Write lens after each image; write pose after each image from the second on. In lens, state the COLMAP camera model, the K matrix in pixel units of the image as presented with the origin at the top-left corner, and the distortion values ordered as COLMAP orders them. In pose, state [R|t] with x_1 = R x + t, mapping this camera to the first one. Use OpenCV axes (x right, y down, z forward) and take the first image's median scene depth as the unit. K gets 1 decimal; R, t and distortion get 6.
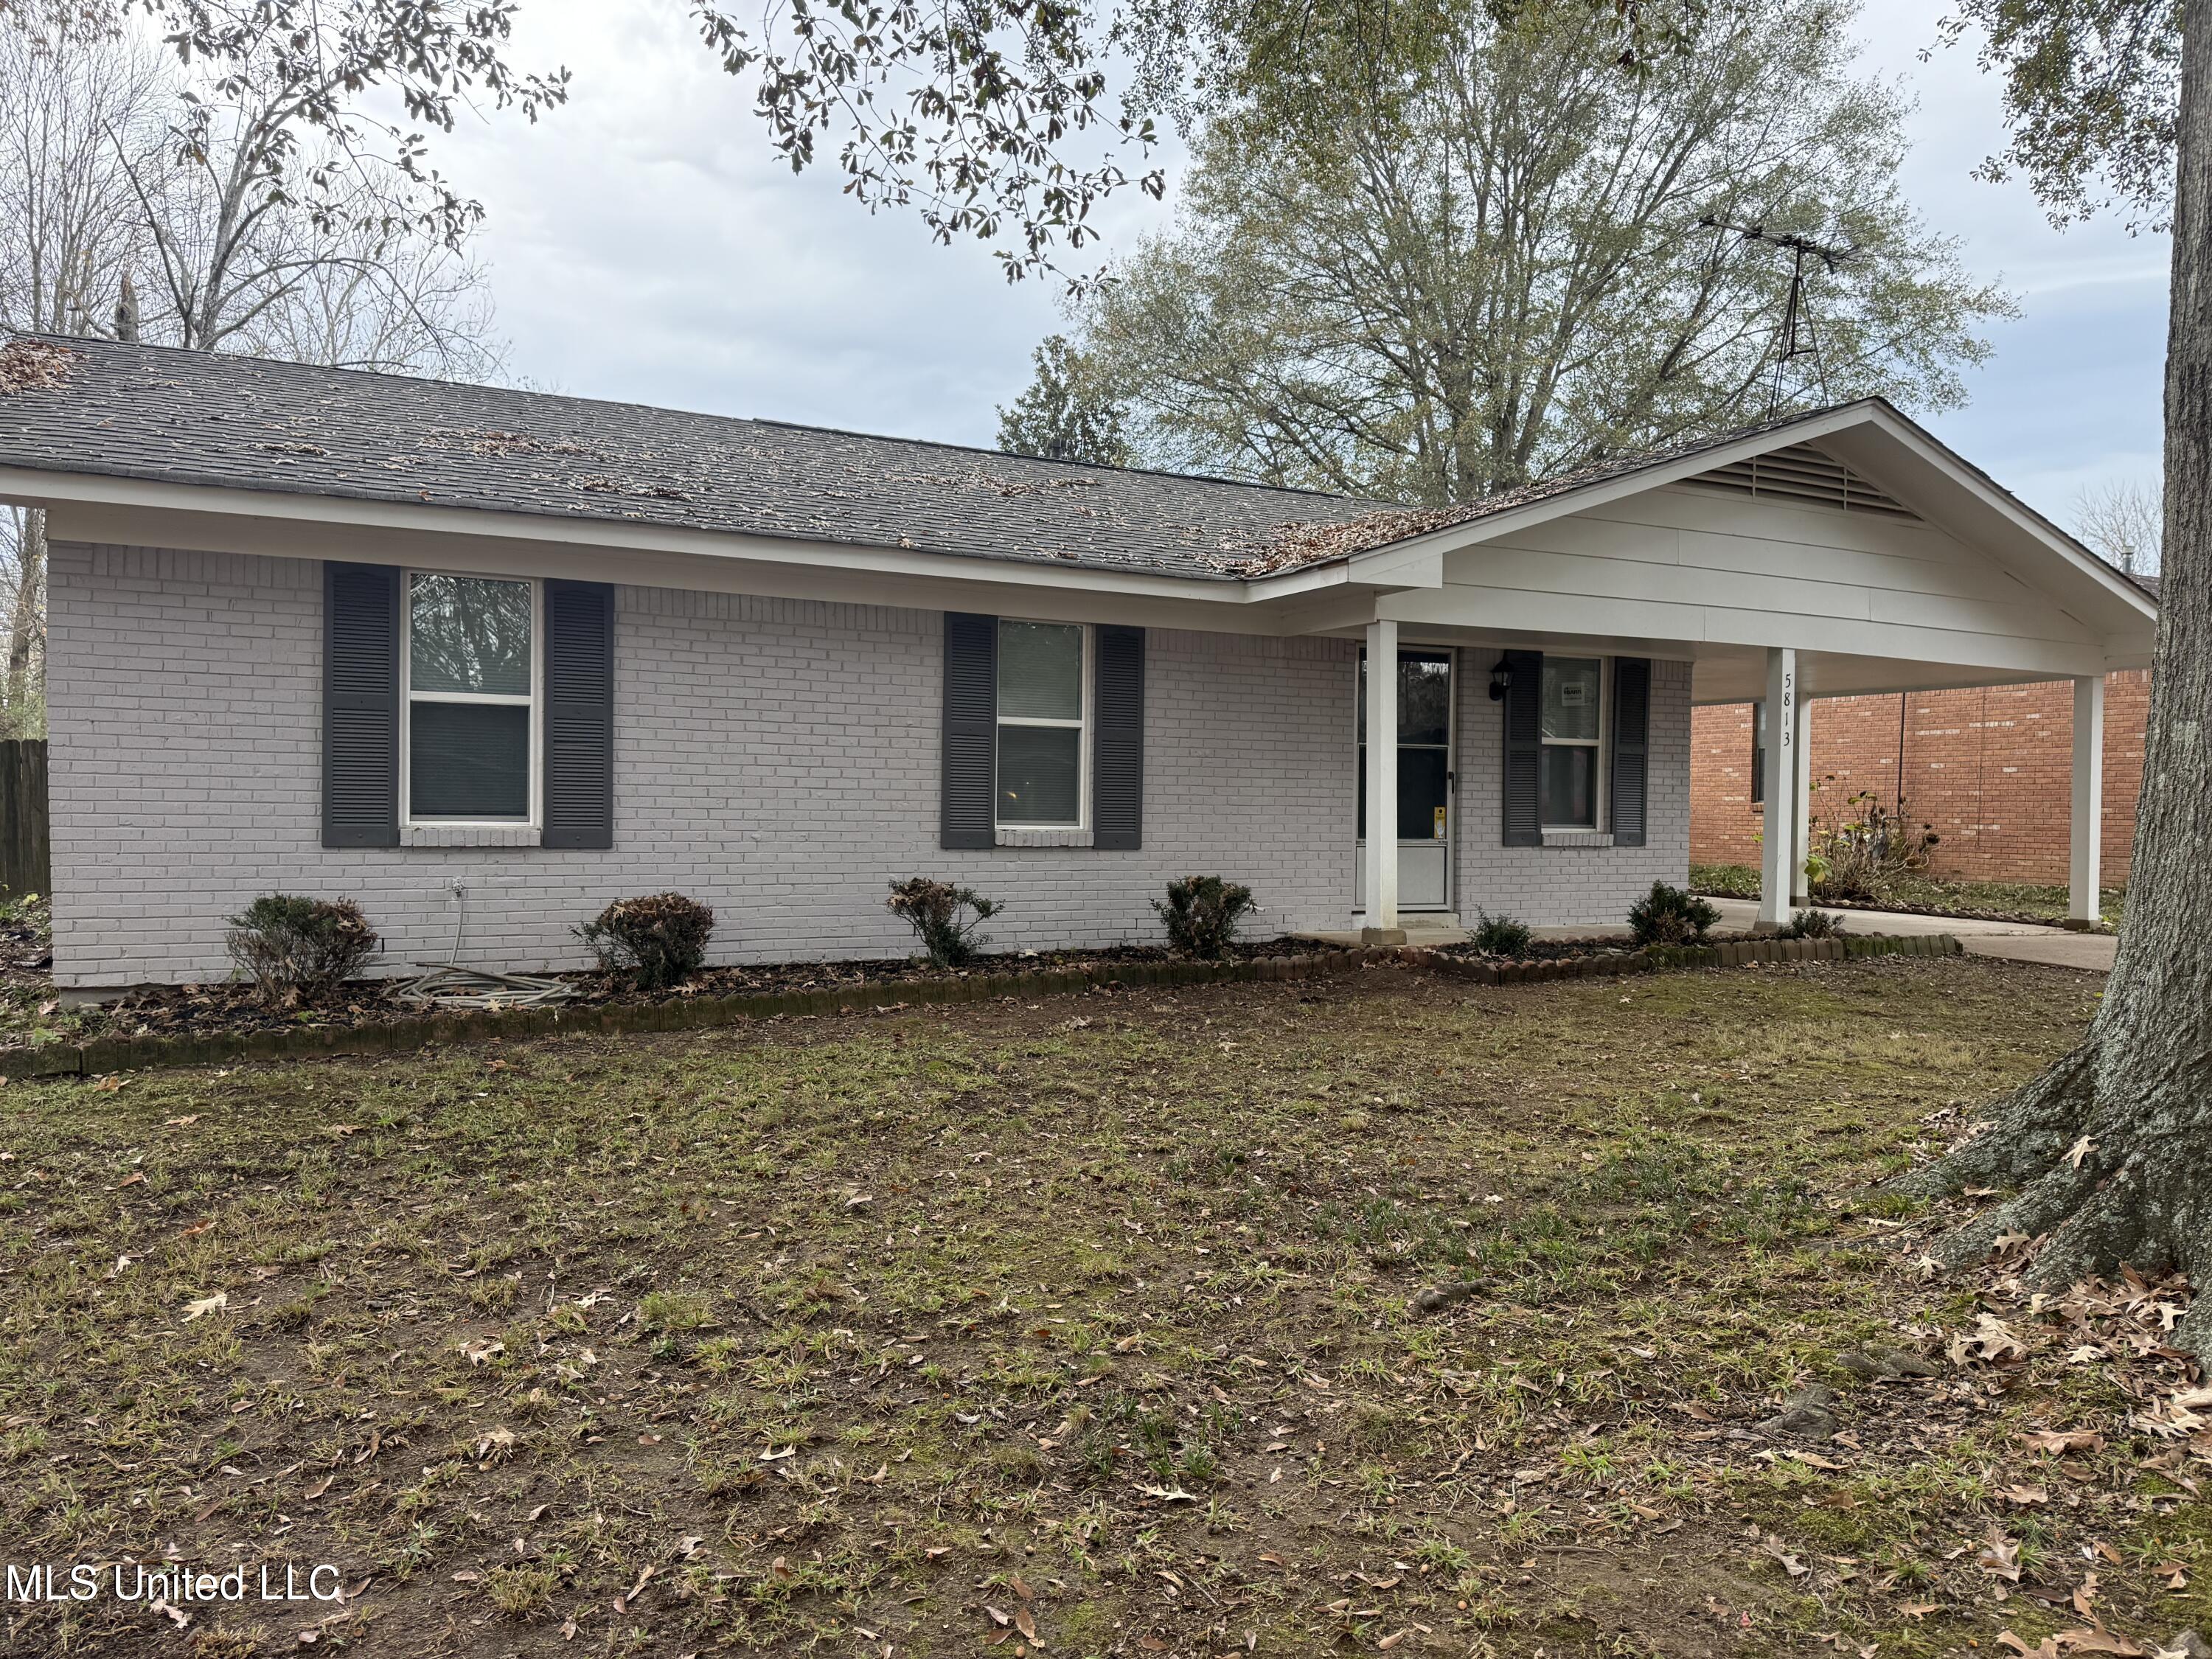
lens RADIAL K [[1551.2, 0, 1106.0], [0, 1551.2, 829.5], [0, 0, 1]] dist [0.083691, -0.113796]
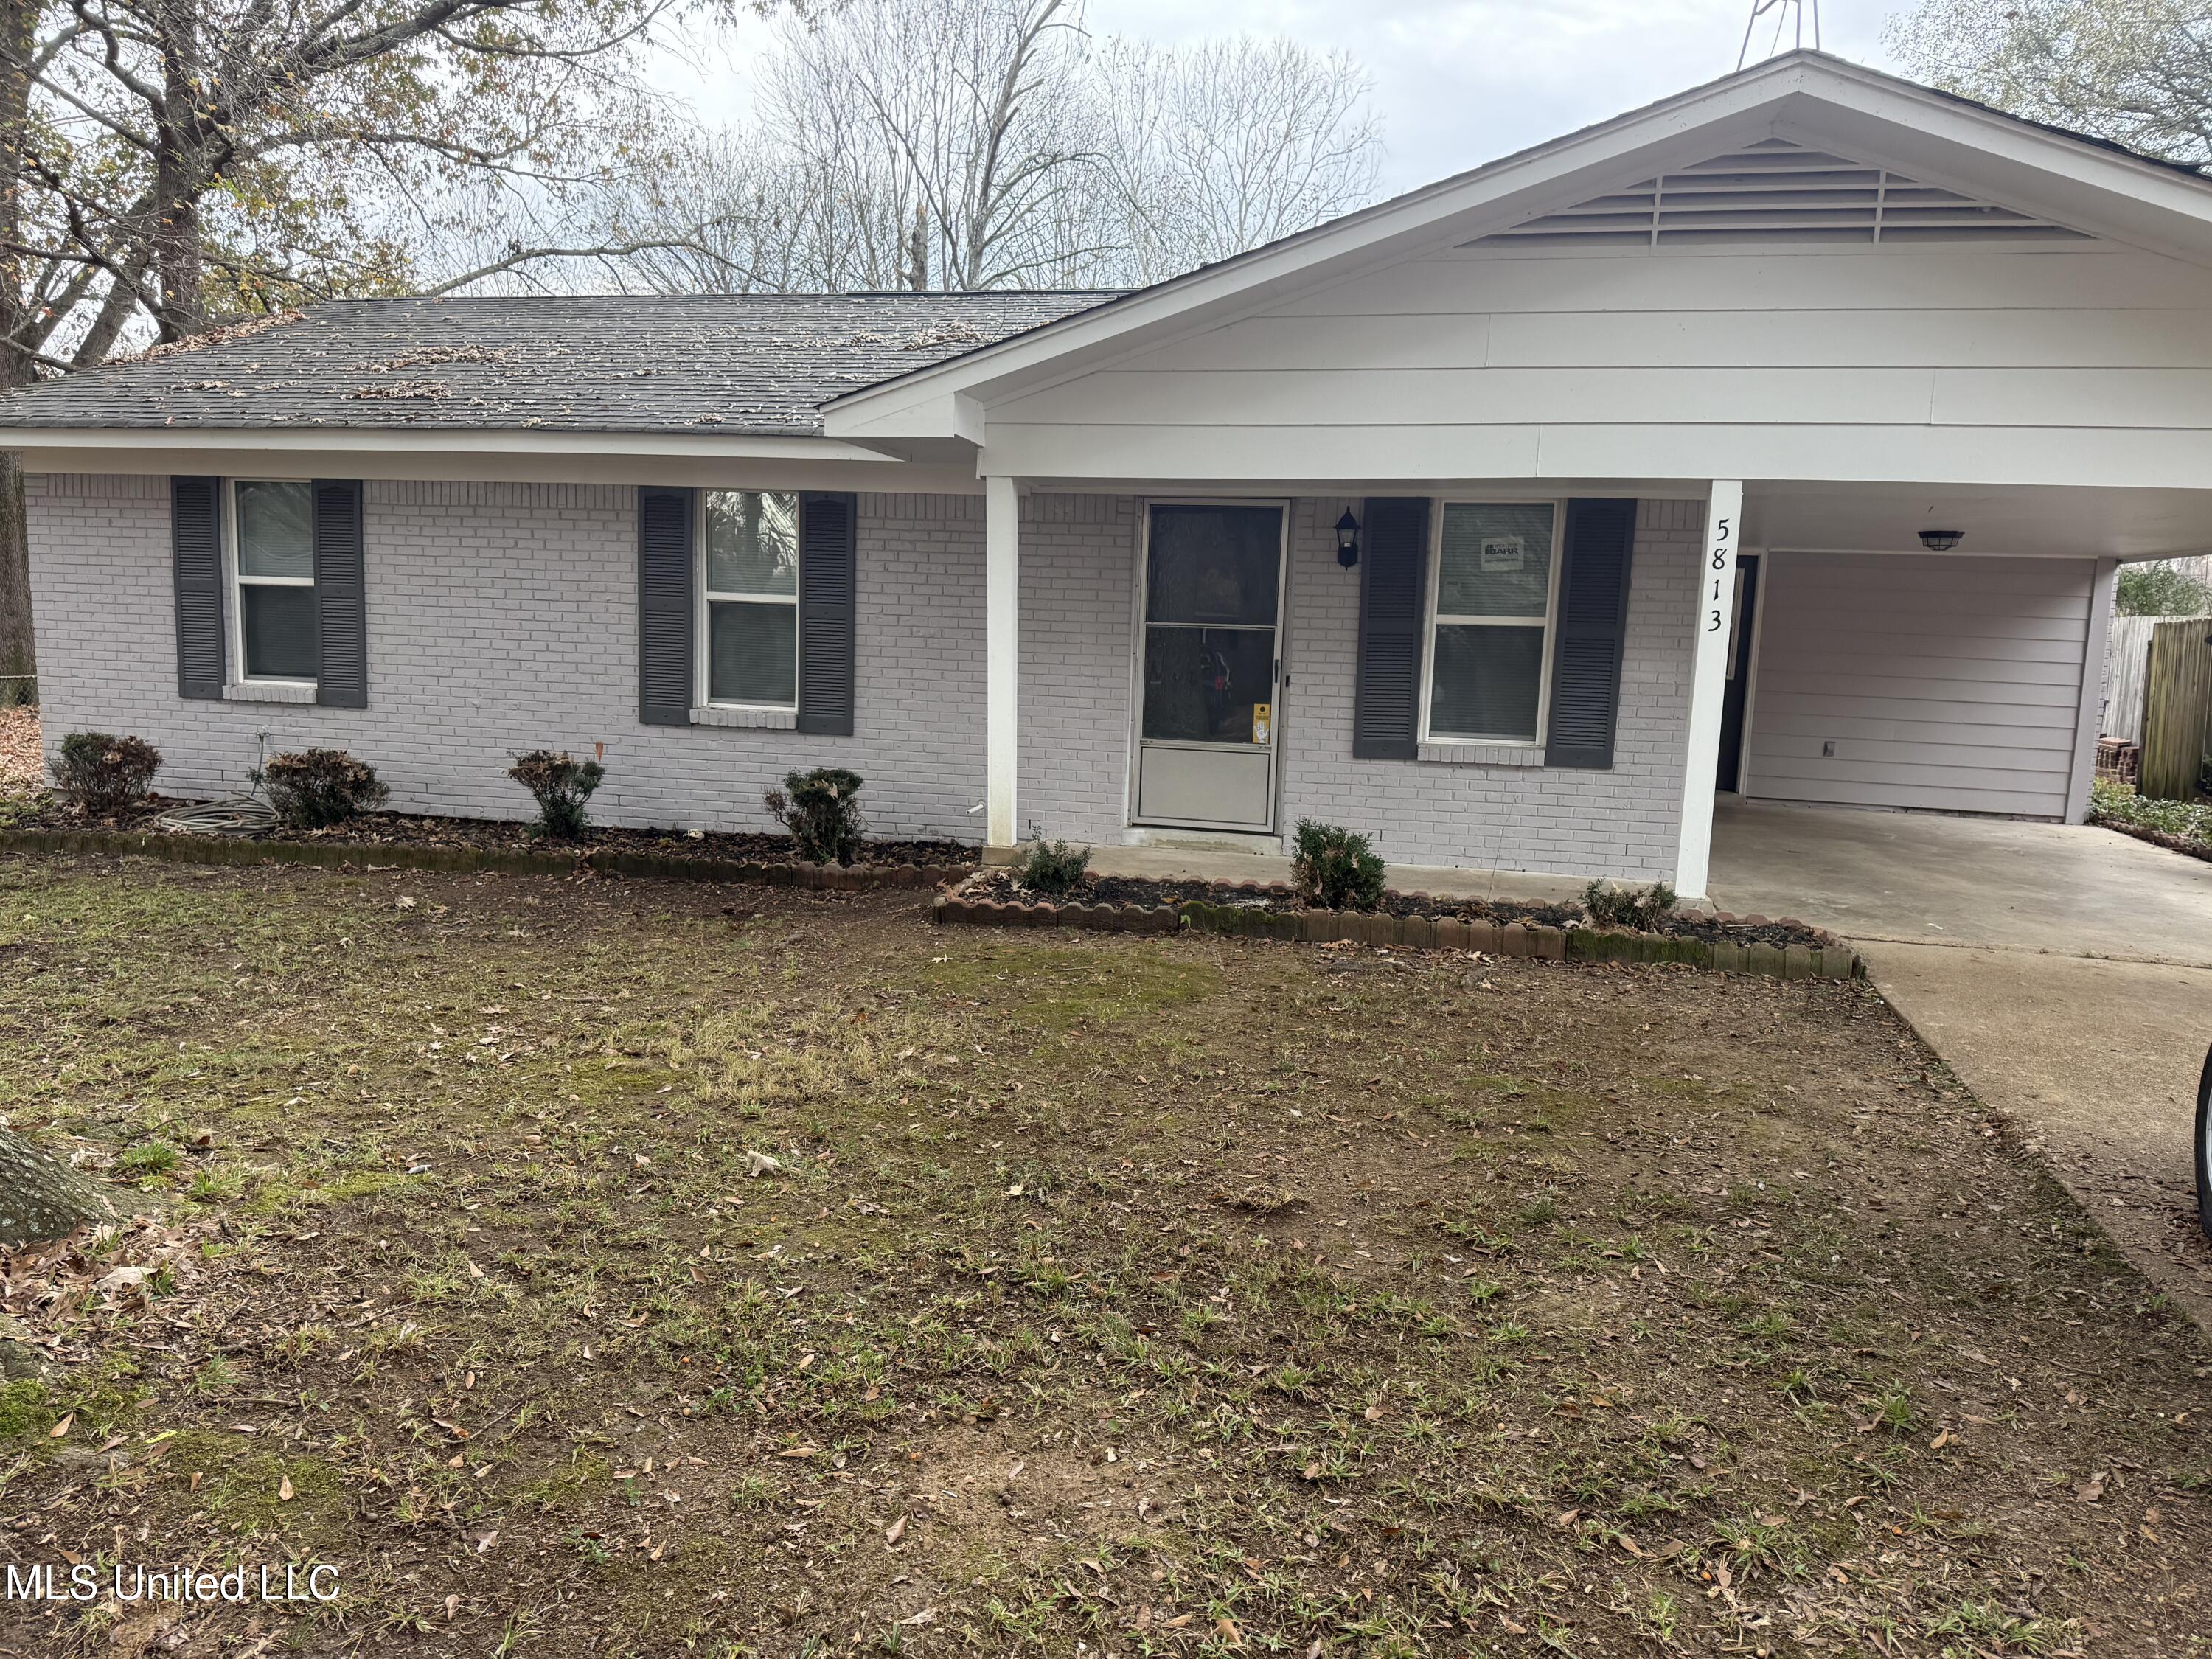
lens RADIAL K [[1555.6, 0, 1106.0], [0, 1555.6, 829.5], [0, 0, 1]] dist [0.047624, -0.055213]
pose [[0.771658, 0.095349, -0.628850, 0.735192], [-0.034050, 0.993475, 0.108853, -0.037719], [0.635126, -0.062585, 0.769869, 0.373255]]
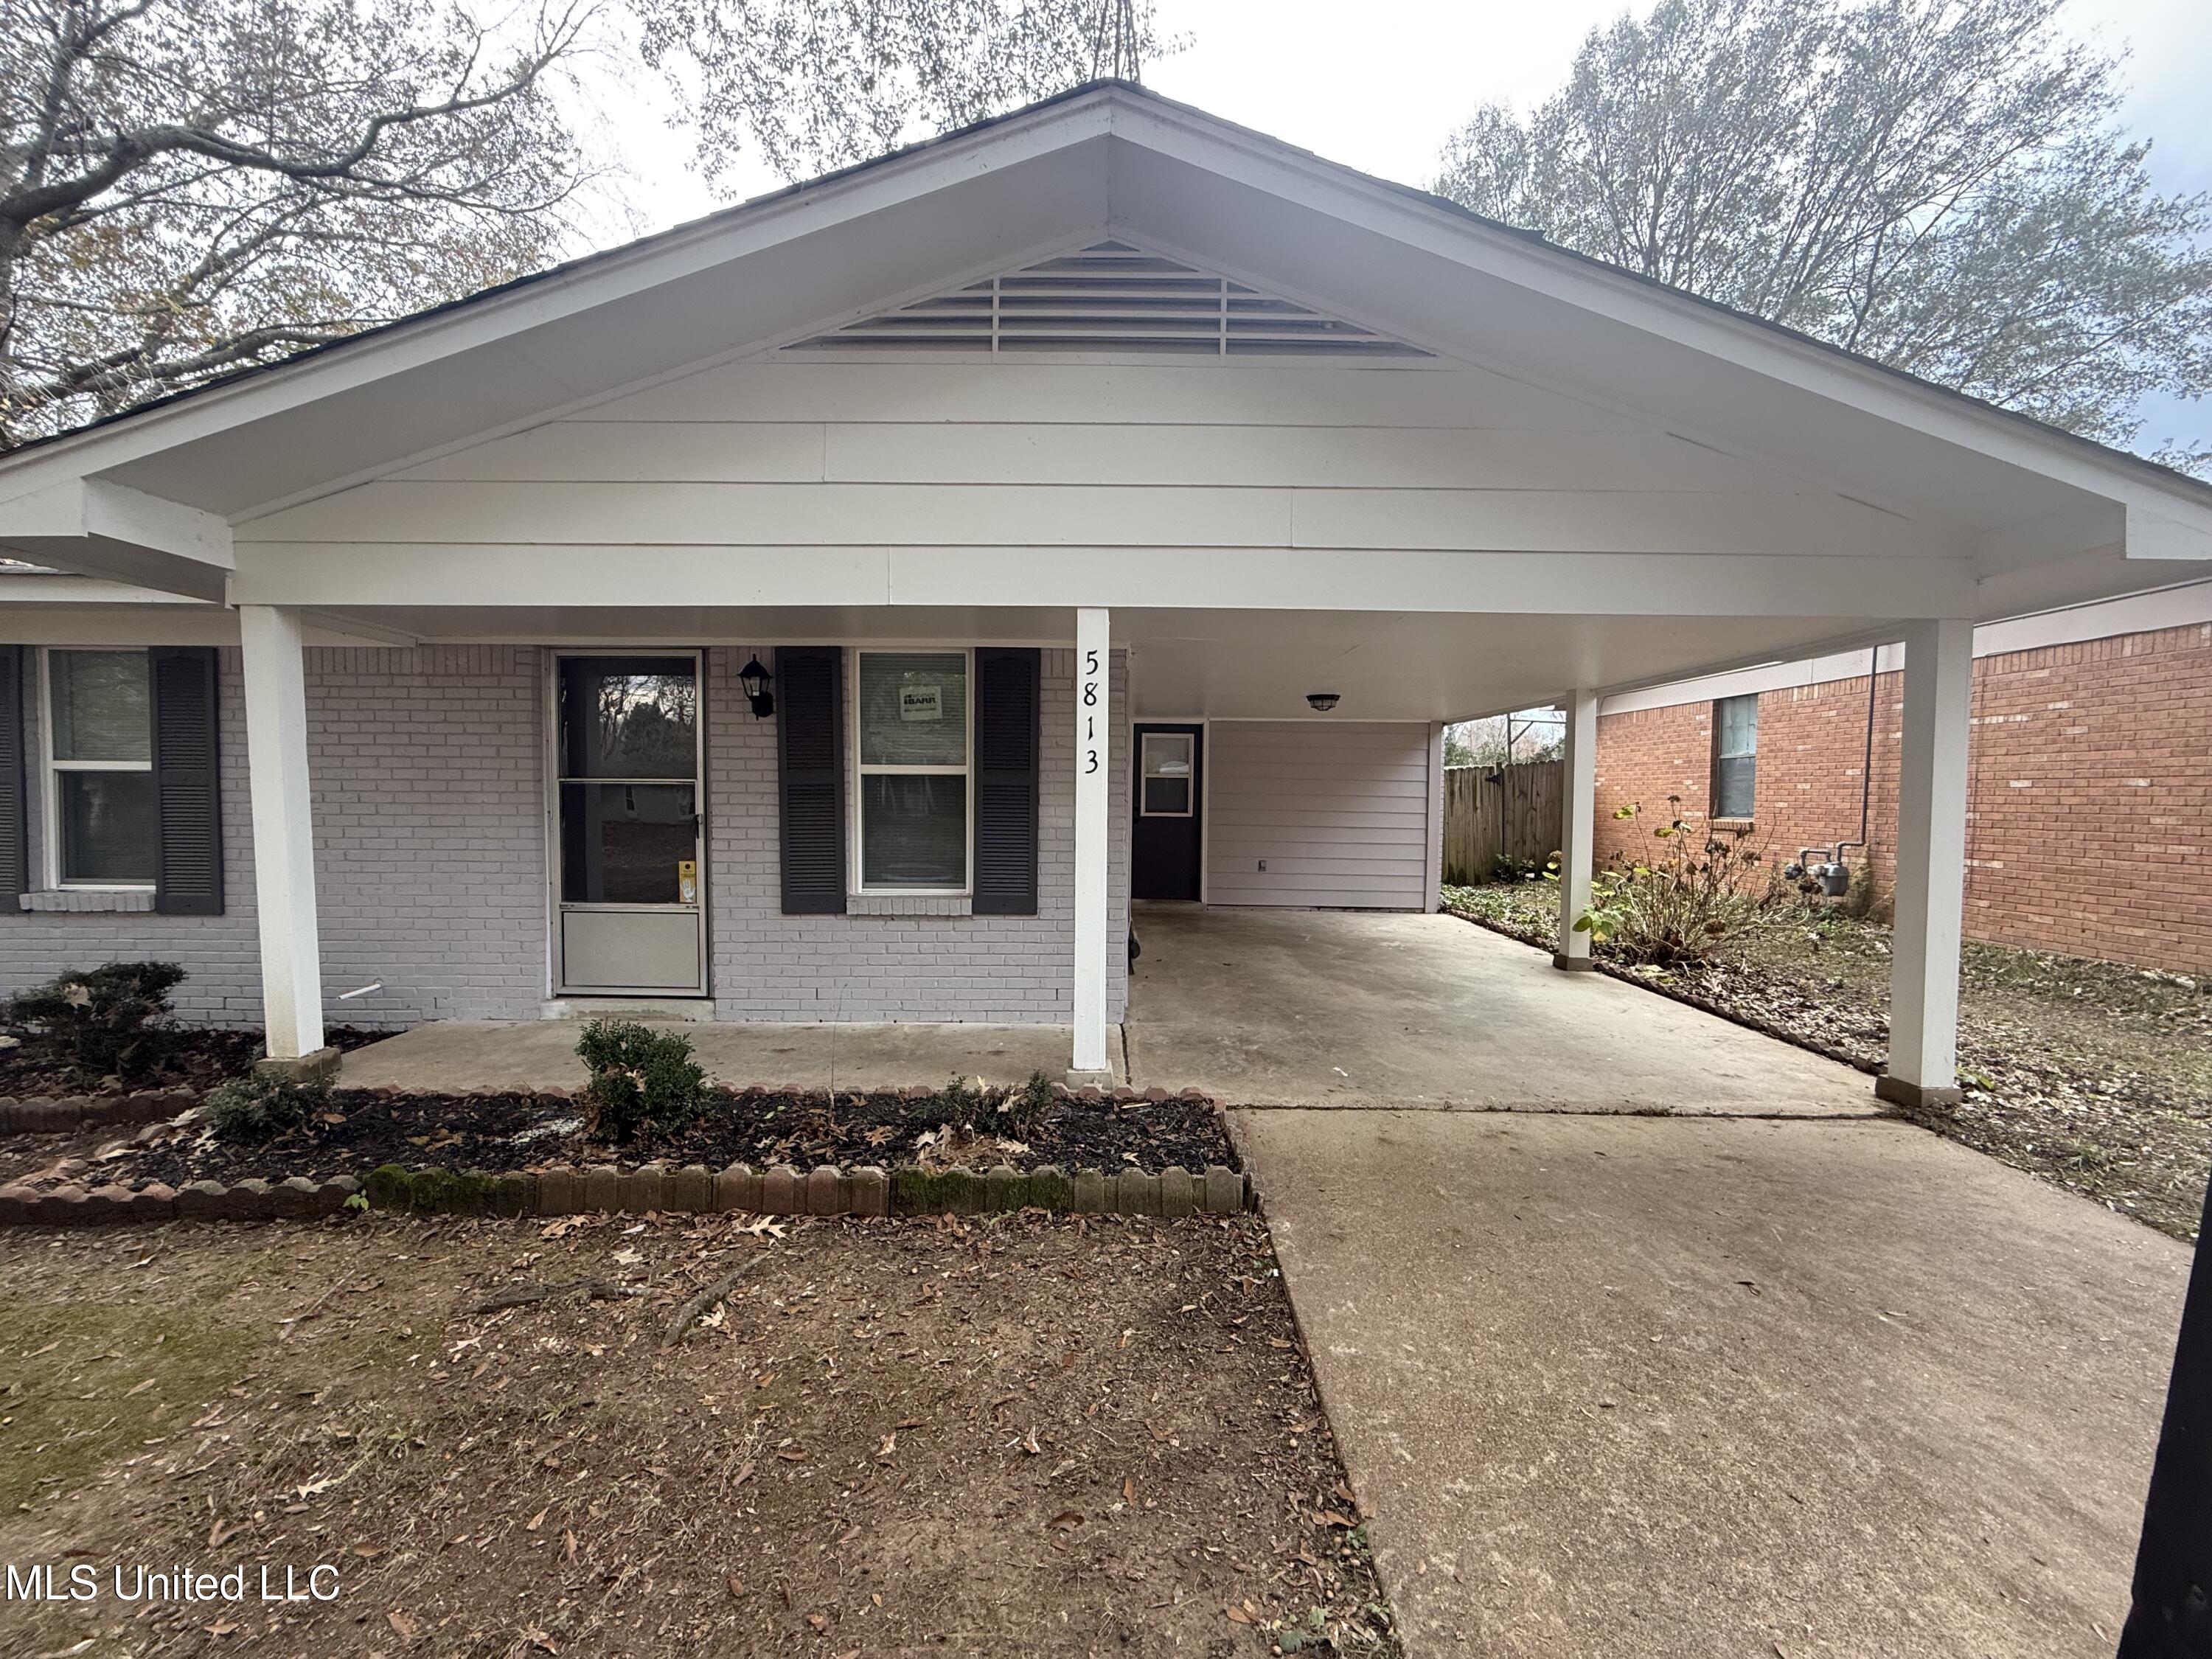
lens RADIAL K [[876.5, 0, 1100.0], [0, 876.5, 825.6], [0, 0, 1]] dist [0.000993, -0.000327]
pose [[0.891453, 0.009563, -0.453013, 0.656647], [-0.001083, 0.999819, 0.018976, -0.044742], [0.453112, -0.016426, 0.891302, 0.793211]]
